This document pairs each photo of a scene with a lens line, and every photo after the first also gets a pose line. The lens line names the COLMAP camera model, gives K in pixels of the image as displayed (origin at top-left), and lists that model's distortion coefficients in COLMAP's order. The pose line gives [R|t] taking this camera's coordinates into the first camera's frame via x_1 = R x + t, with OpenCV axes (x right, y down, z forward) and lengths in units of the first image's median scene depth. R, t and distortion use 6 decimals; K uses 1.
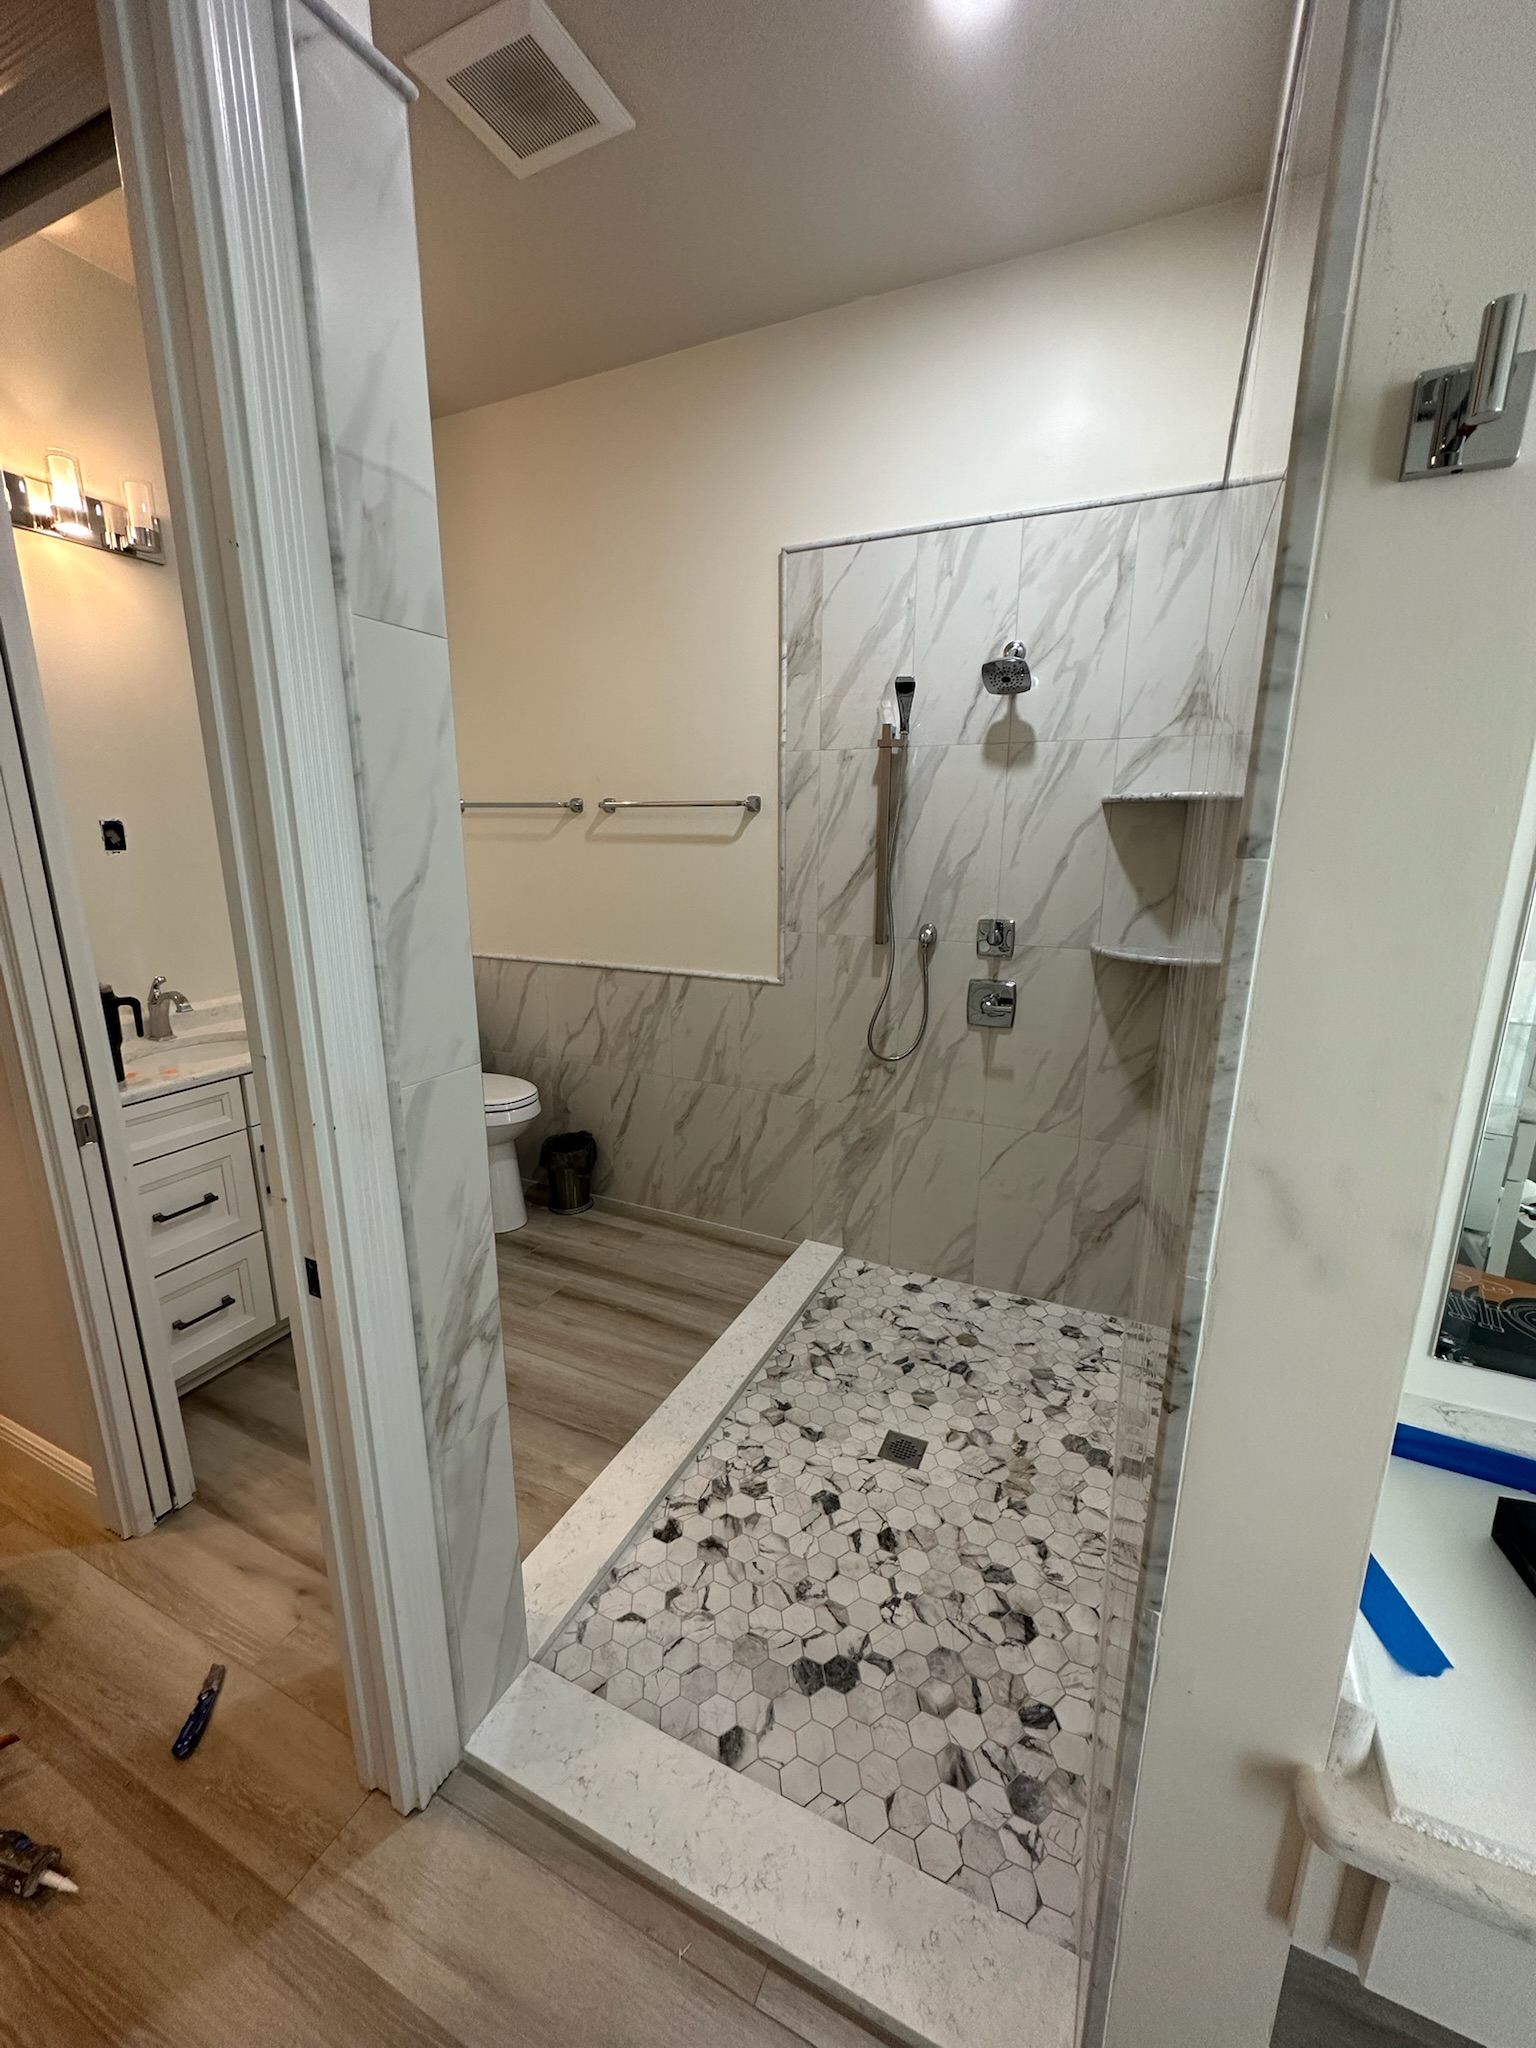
lens RADIAL K [[819.5, 0, 768.4], [0, 819.5, 1022.8], [0, 0, 1]] dist [-0.002201, 0.001484]
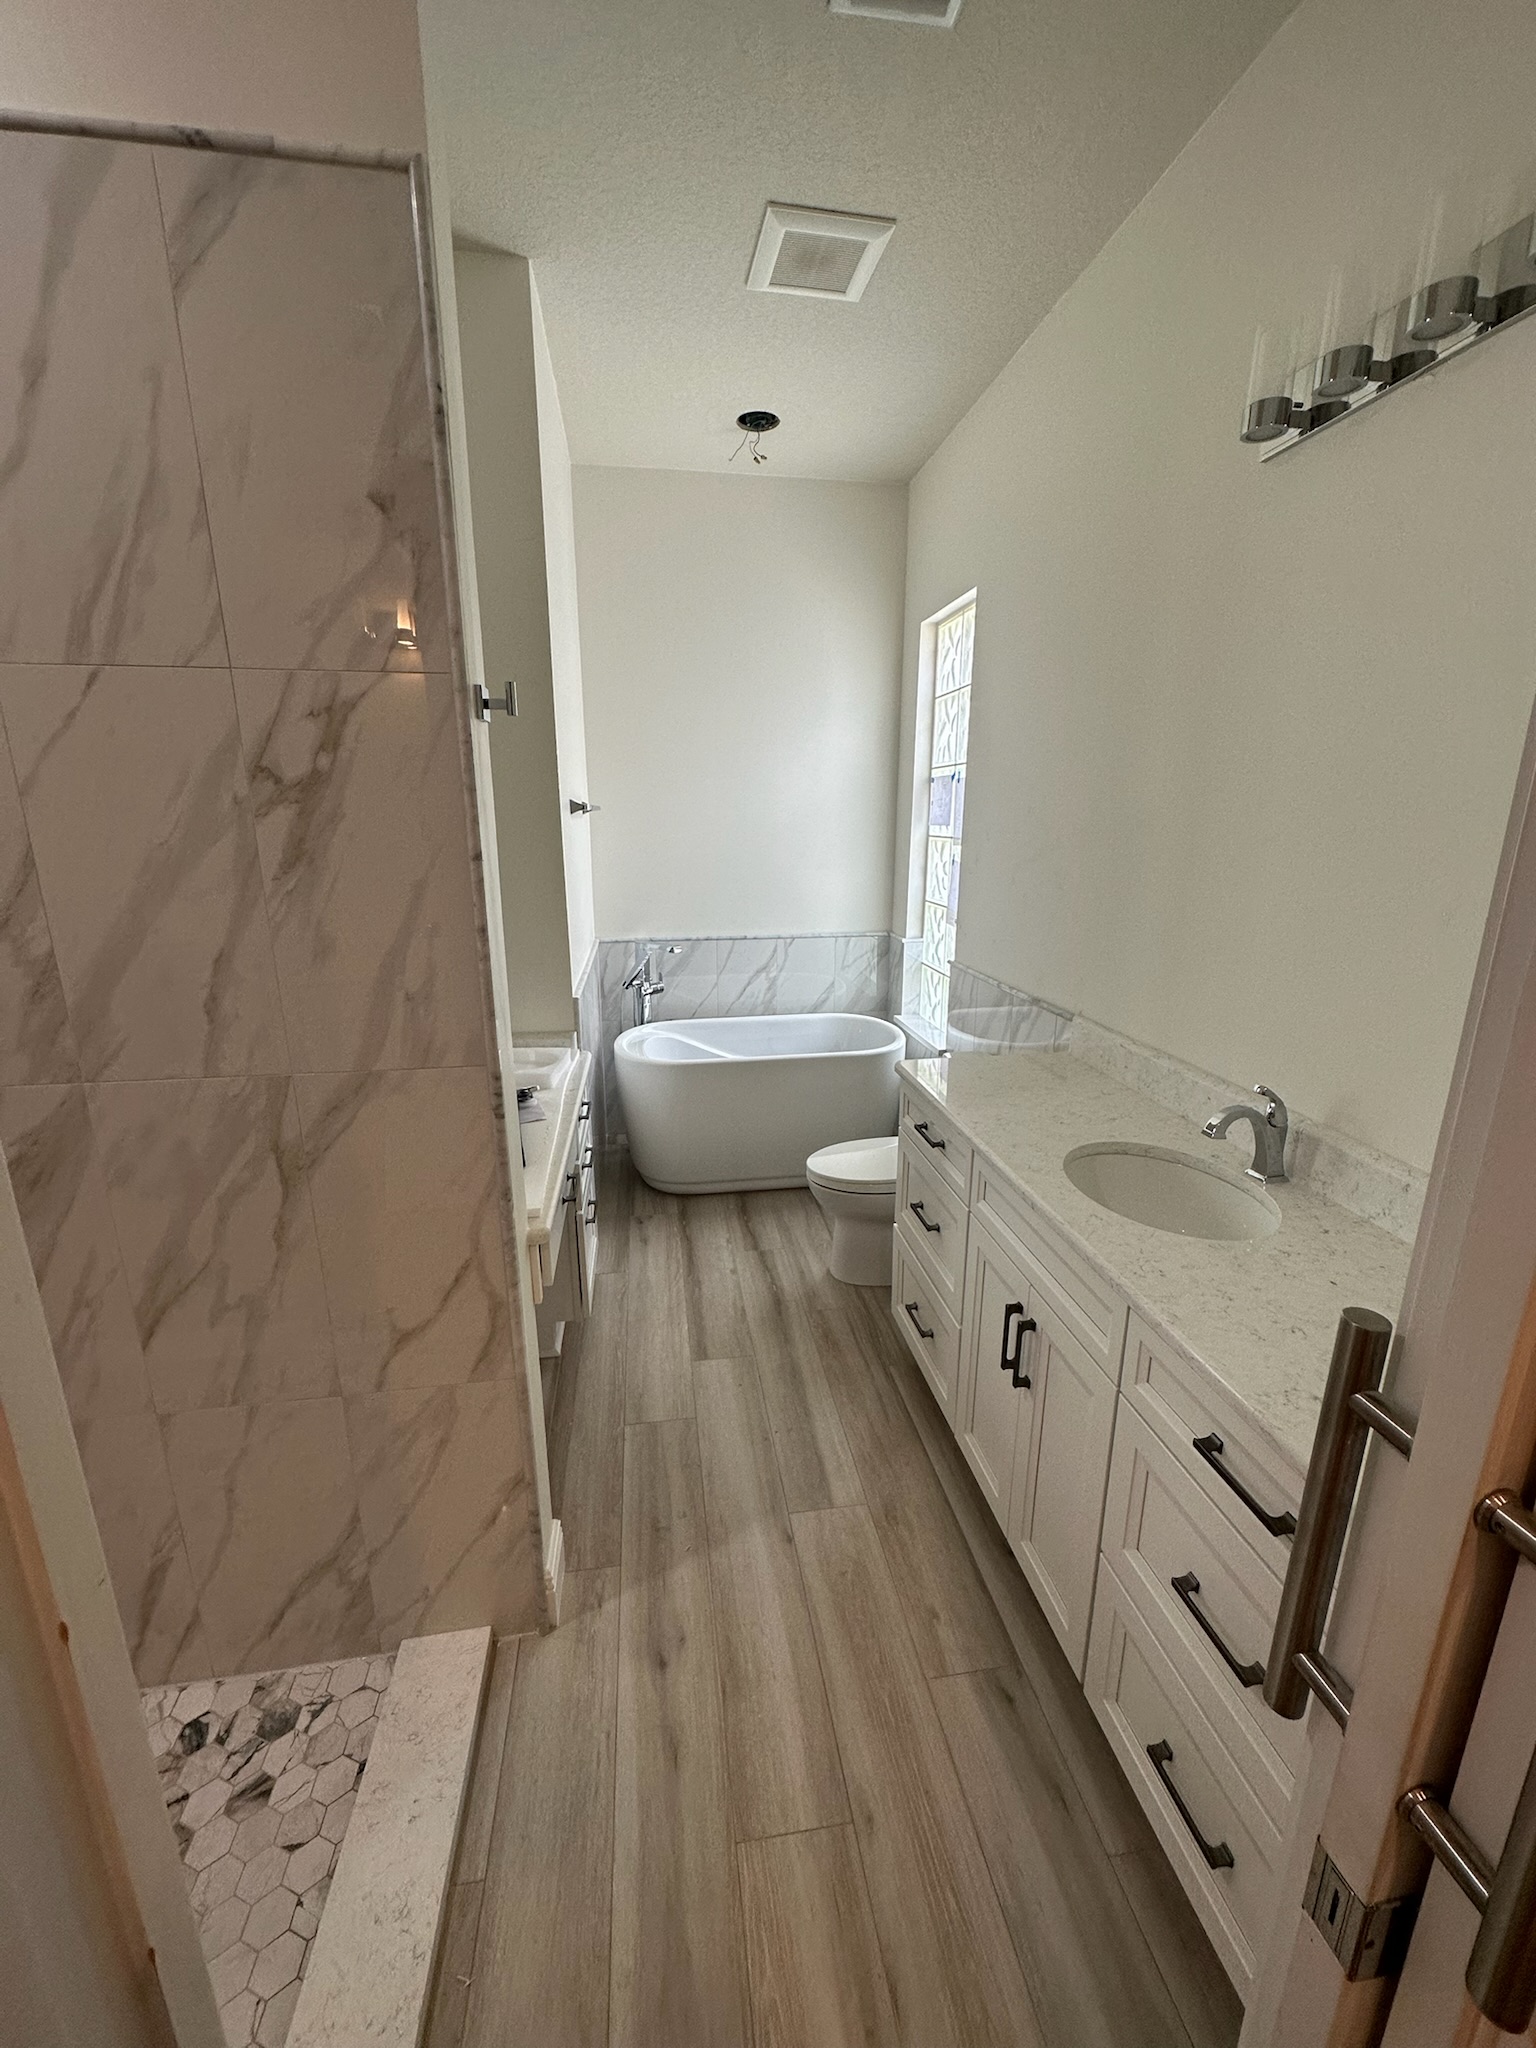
lens RADIAL K [[819.5, 0, 766.5], [0, 819.5, 1021.3], [0, 0, 1]] dist [-0.002201, 0.001484]
pose [[-0.555243, -0.208212, 0.805204, -0.423845], [0.189633, 0.910959, 0.366323, -0.111216], [-0.809780, 0.356091, -0.466321, 0.367638]]
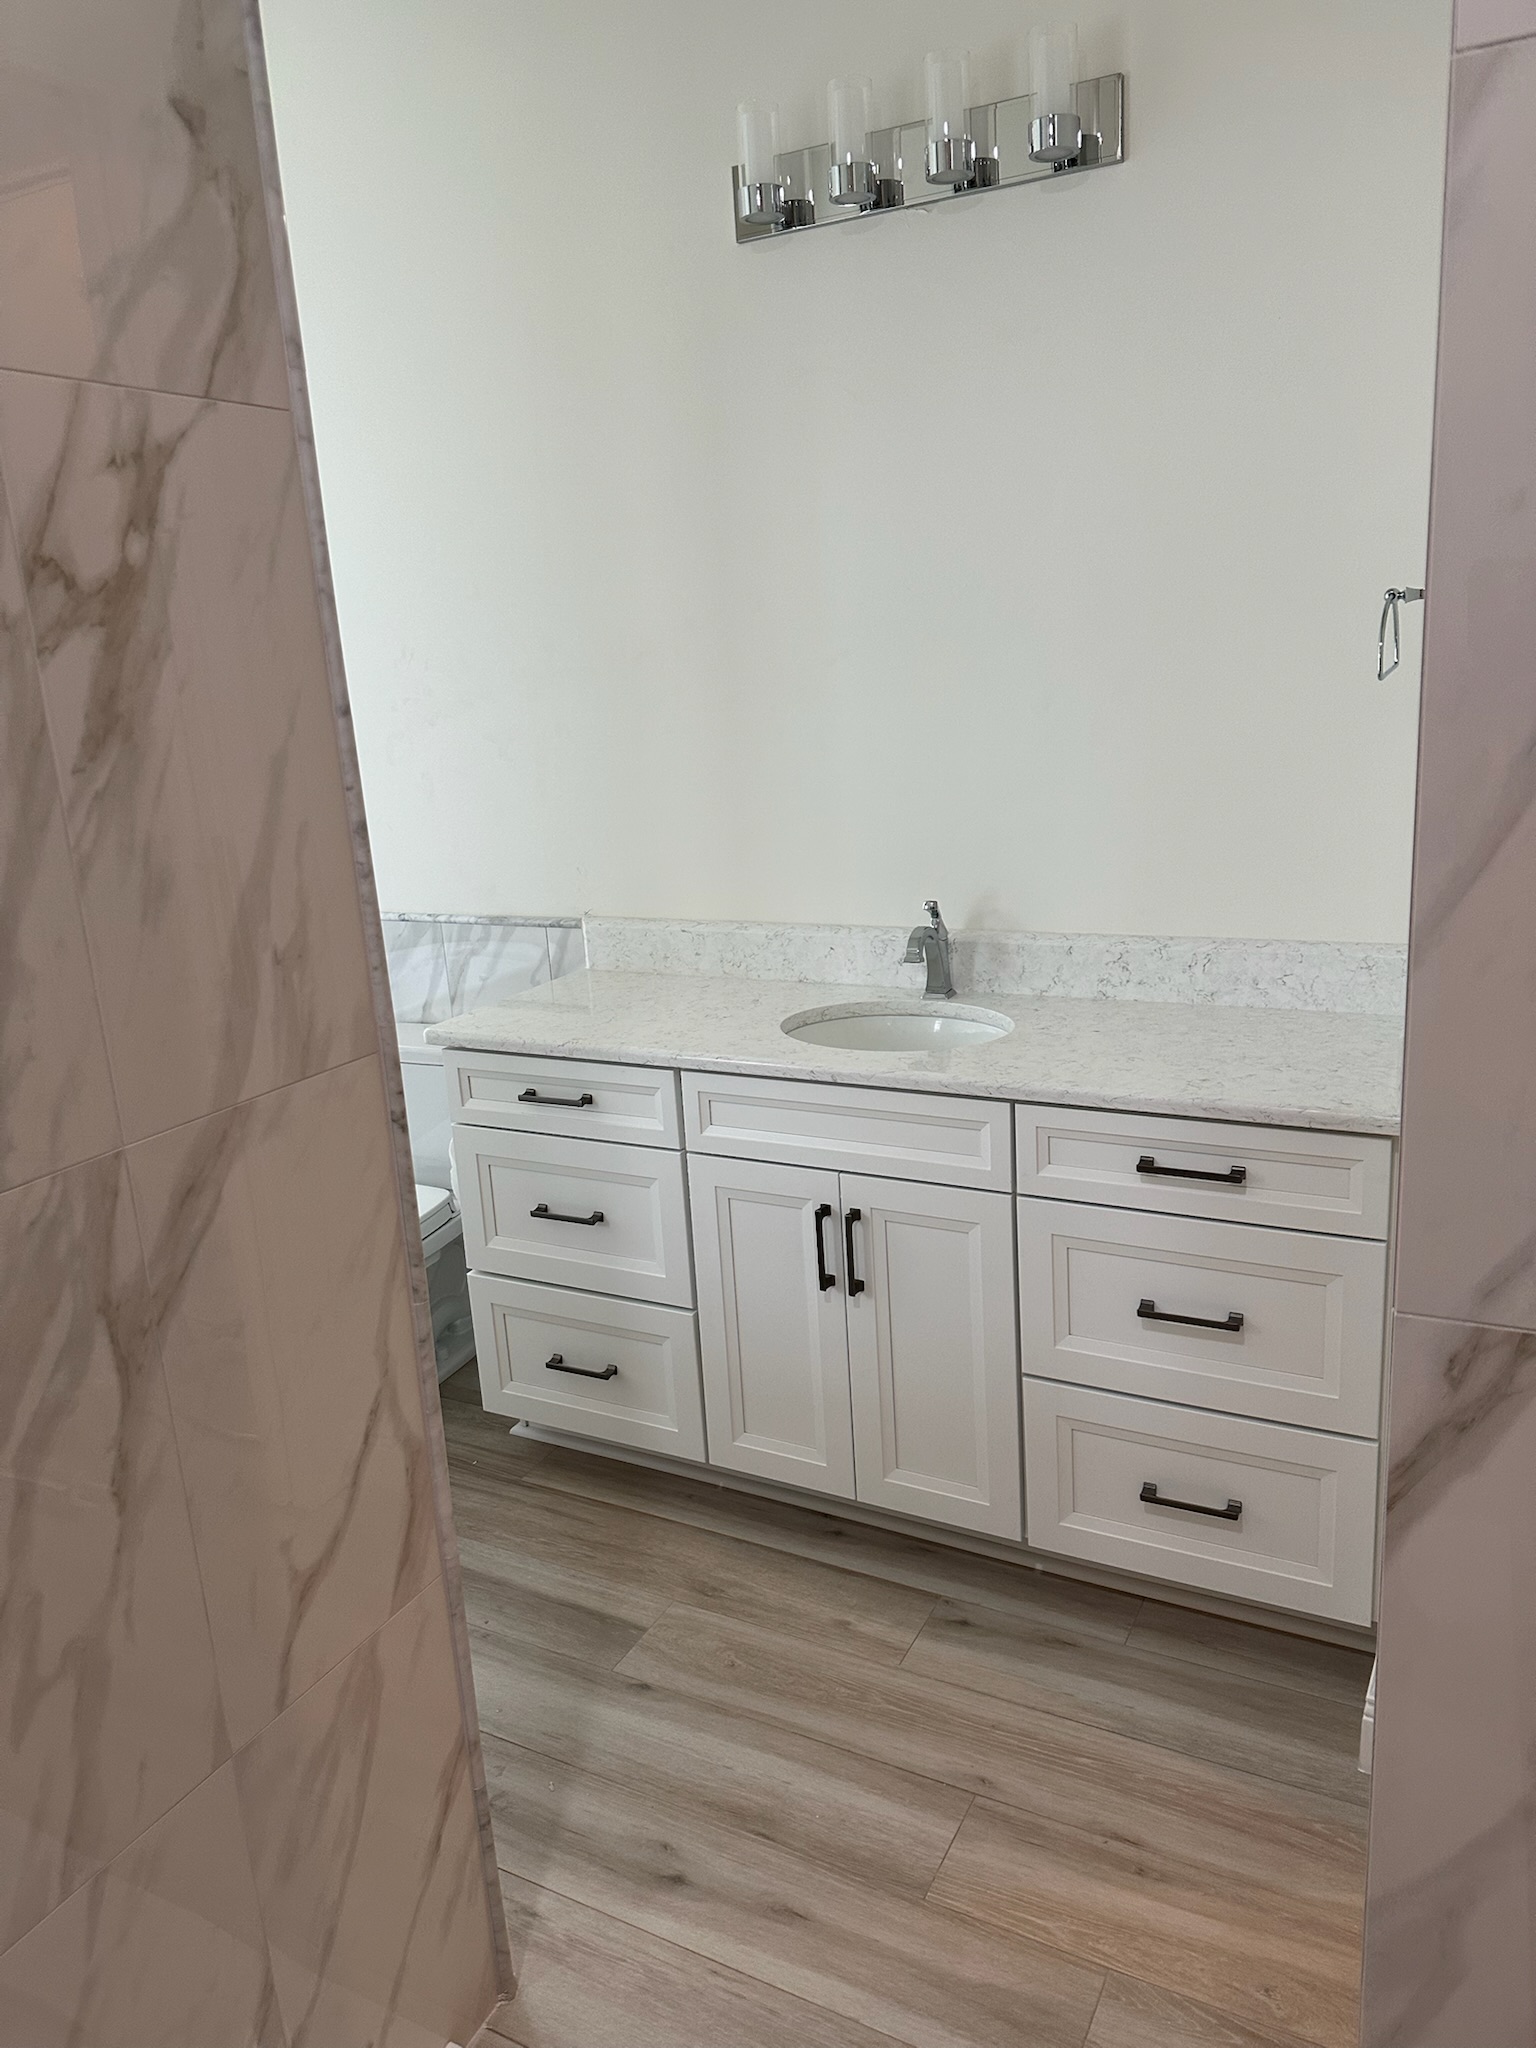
lens RADIAL K [[1430.1, 0, 762.7], [0, 1430.1, 1016.2], [0, 0, 1]] dist [0.023774, -0.022384]
pose [[-0.996295, 0.046220, 0.072521, -0.073492], [0.074553, 0.884544, 0.460460, -0.193092], [-0.042866, 0.464161, -0.884713, 0.795189]]
